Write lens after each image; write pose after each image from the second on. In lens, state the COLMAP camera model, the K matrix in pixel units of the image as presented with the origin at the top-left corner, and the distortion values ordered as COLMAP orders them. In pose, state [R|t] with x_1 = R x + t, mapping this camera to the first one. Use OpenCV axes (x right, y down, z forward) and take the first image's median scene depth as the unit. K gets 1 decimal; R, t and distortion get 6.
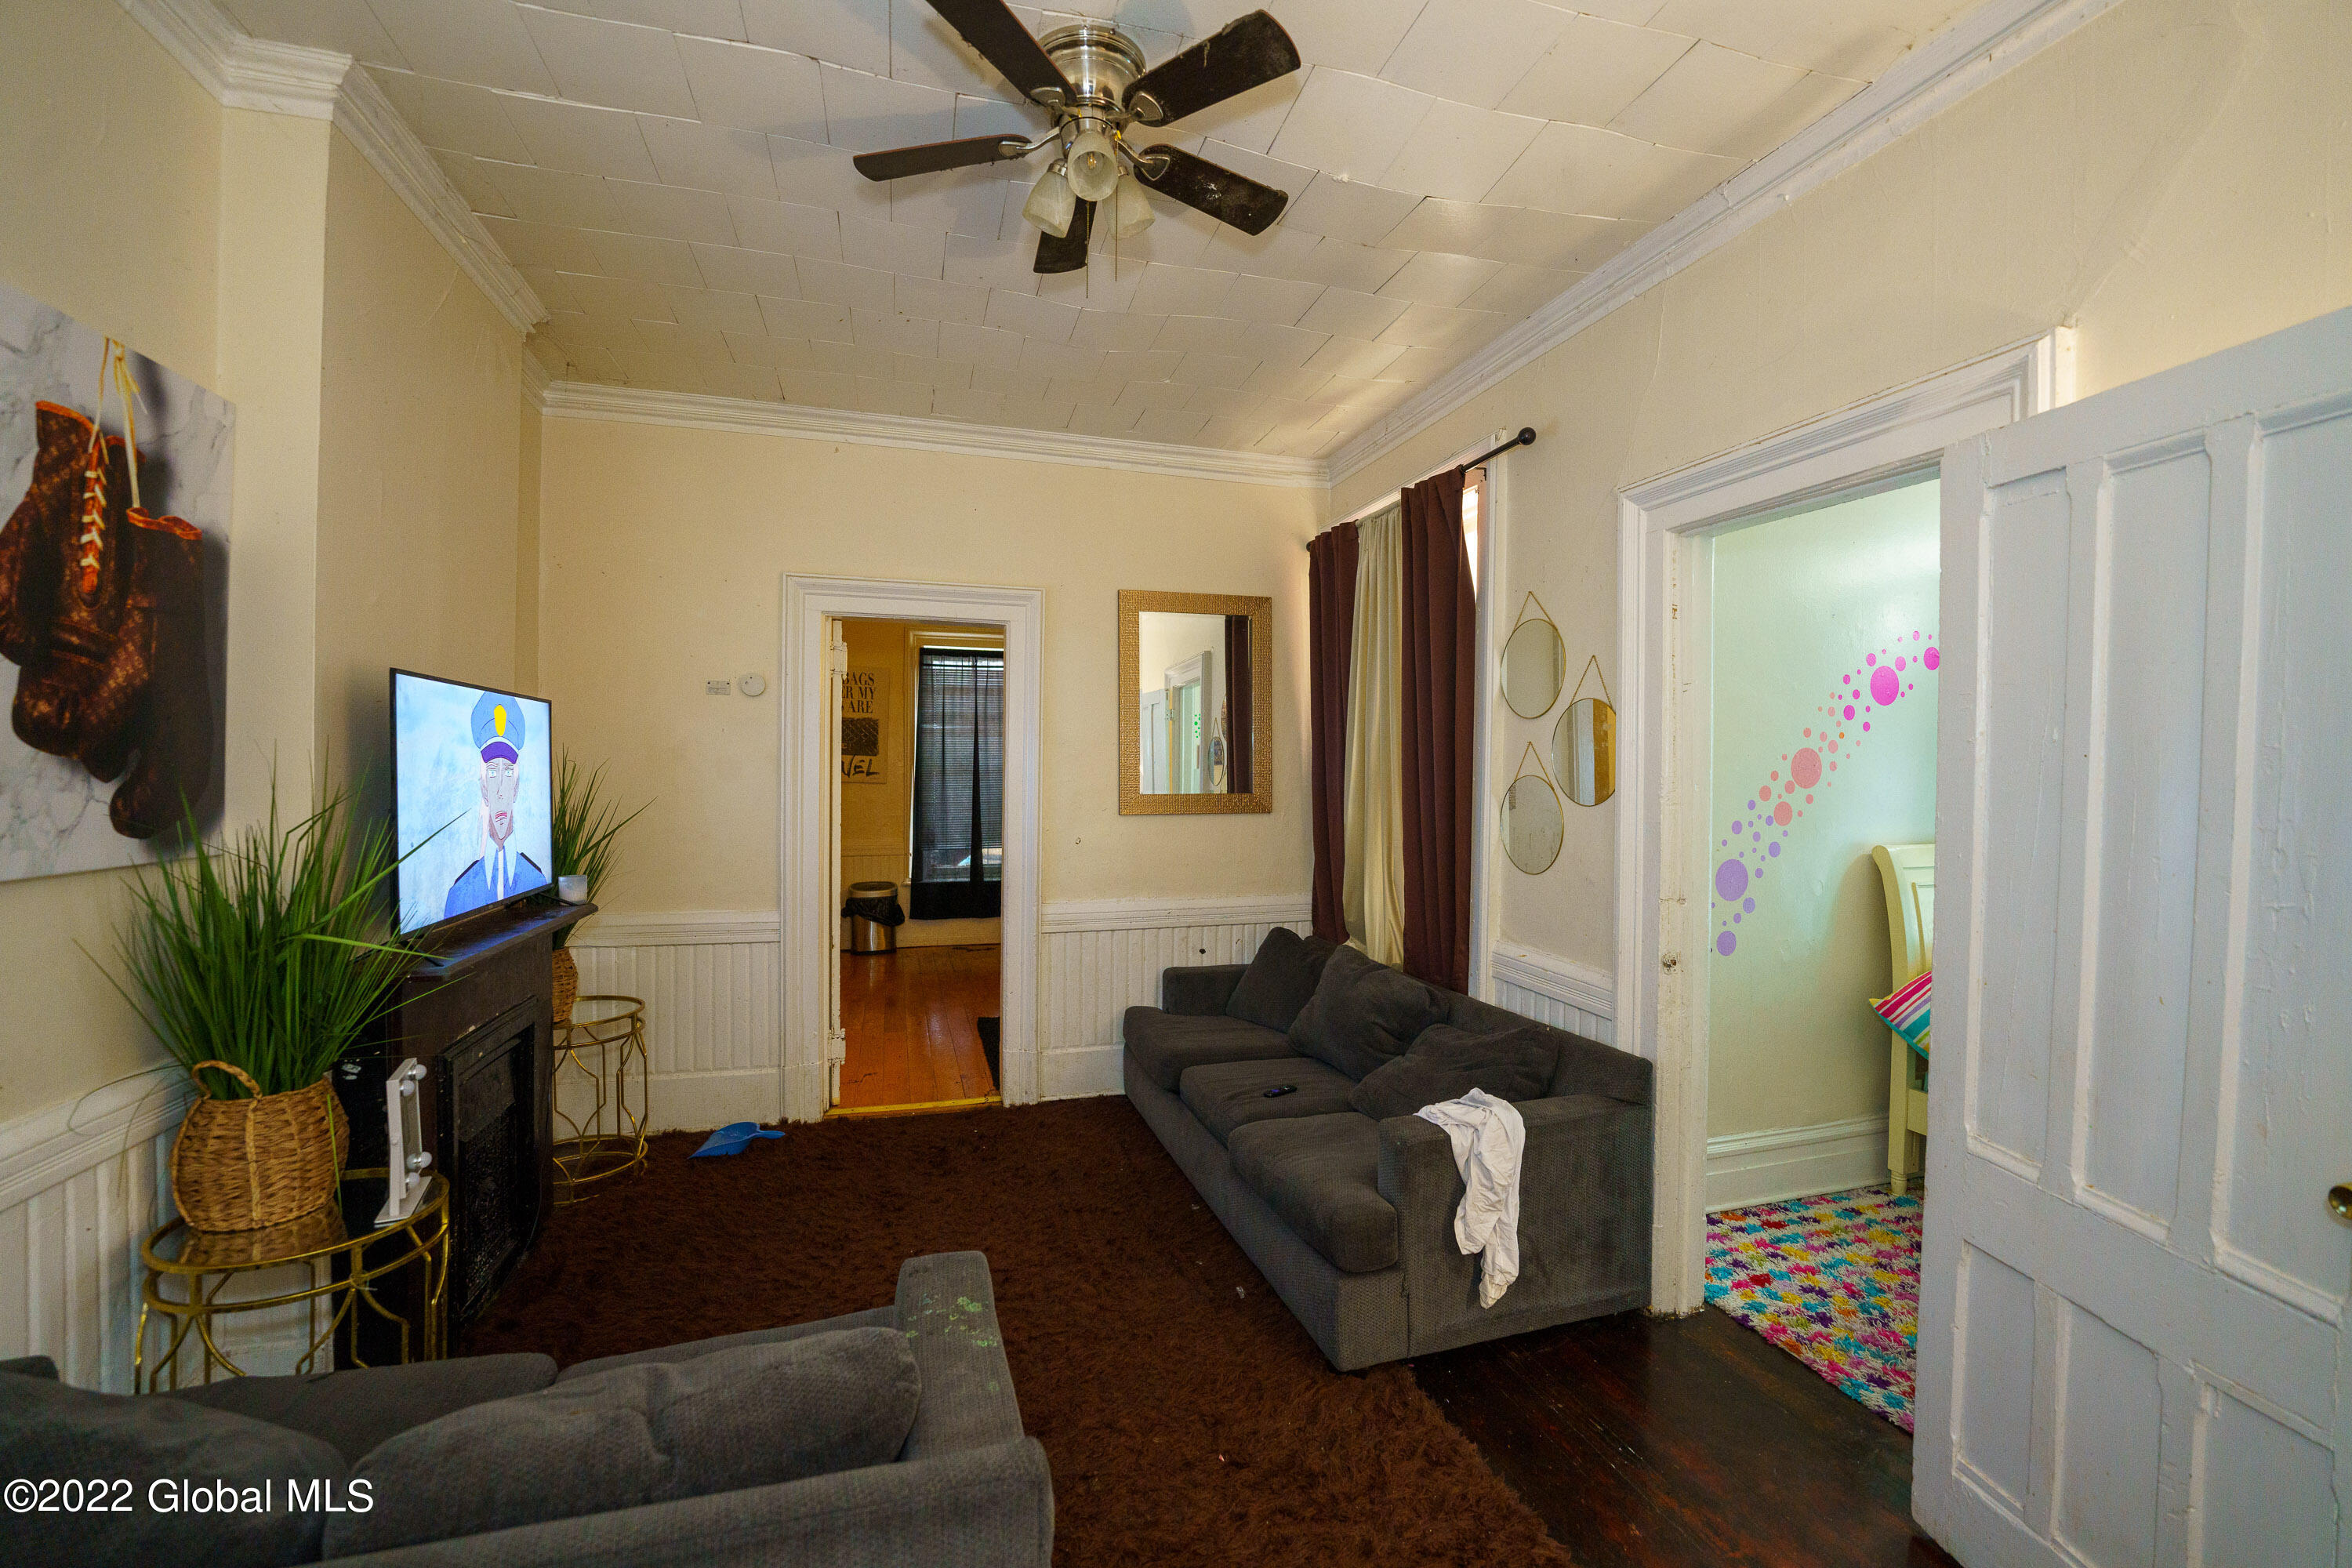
lens RADIAL K [[953.3, 0, 1178.2], [0, 953.3, 774.1], [0, 0, 1]] dist [-0.025561, 0.000809]
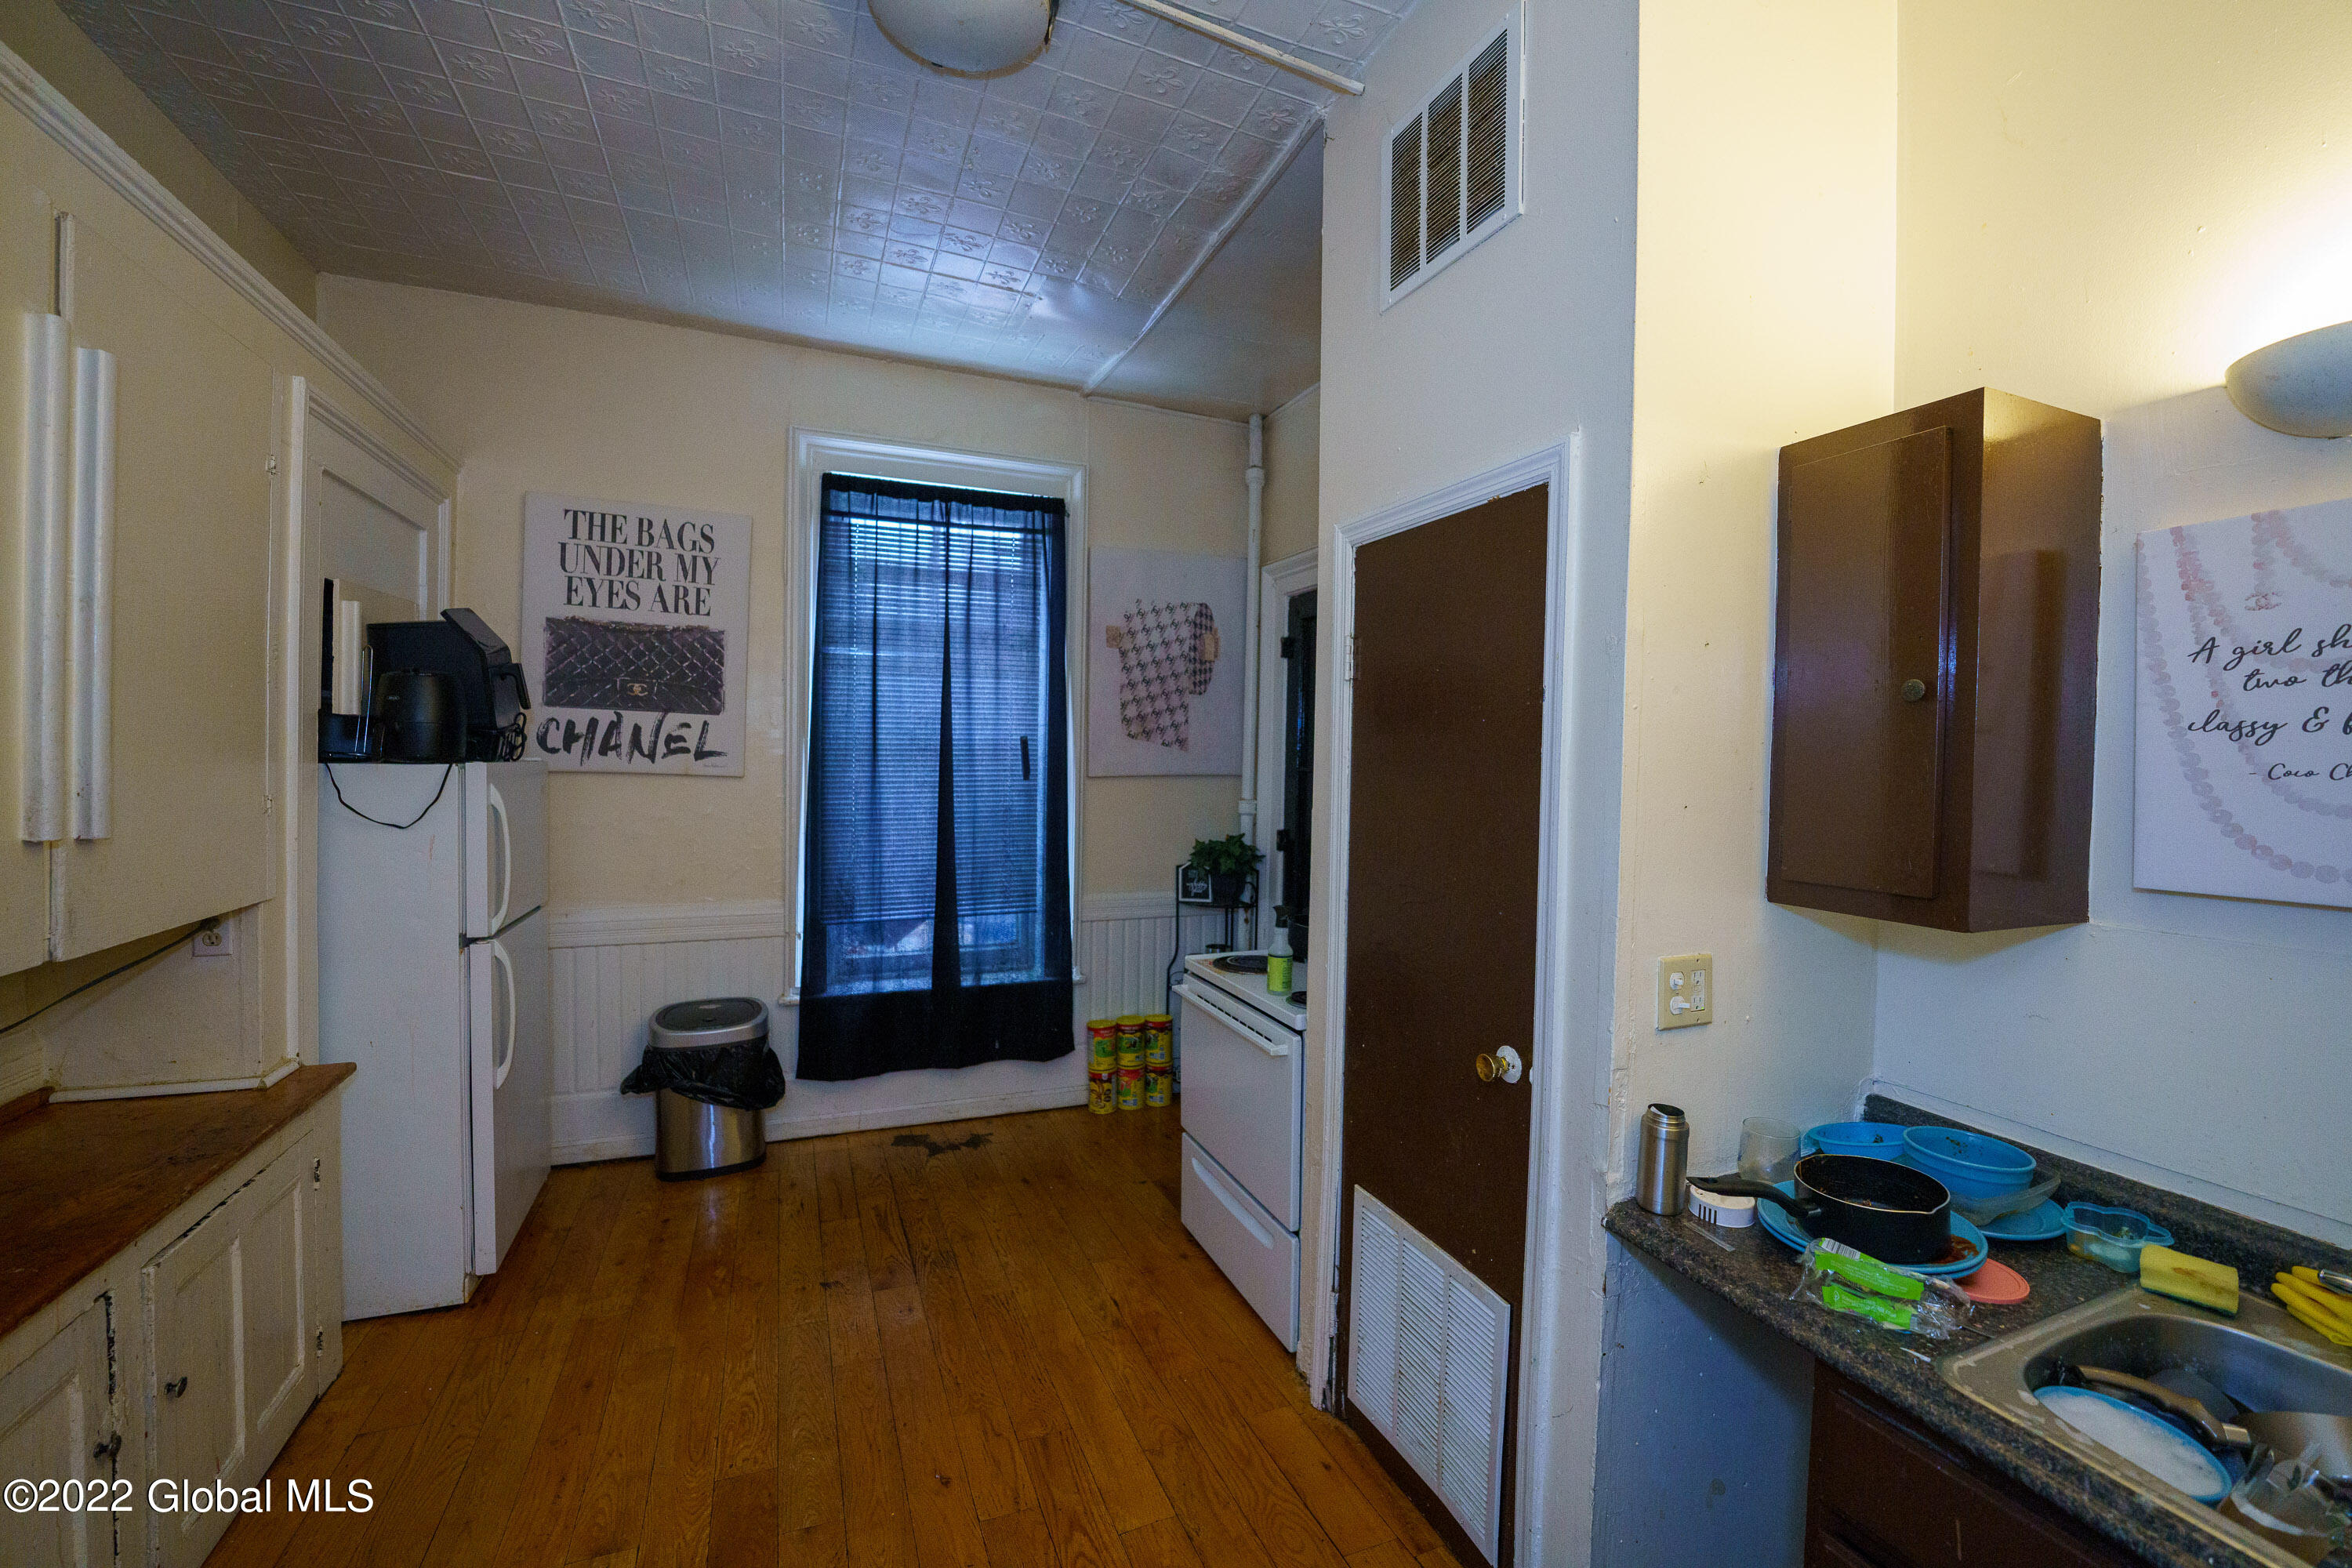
lens RADIAL K [[953.3, 0, 1174.2], [0, 953.3, 775.2], [0, 0, 1]] dist [-0.025561, 0.000809]
pose [[0.991553, 0.007858, 0.129462, -0.163636], [-0.010741, 0.999709, 0.021584, -0.002835], [-0.129255, -0.022792, 0.991349, 0.531948]]
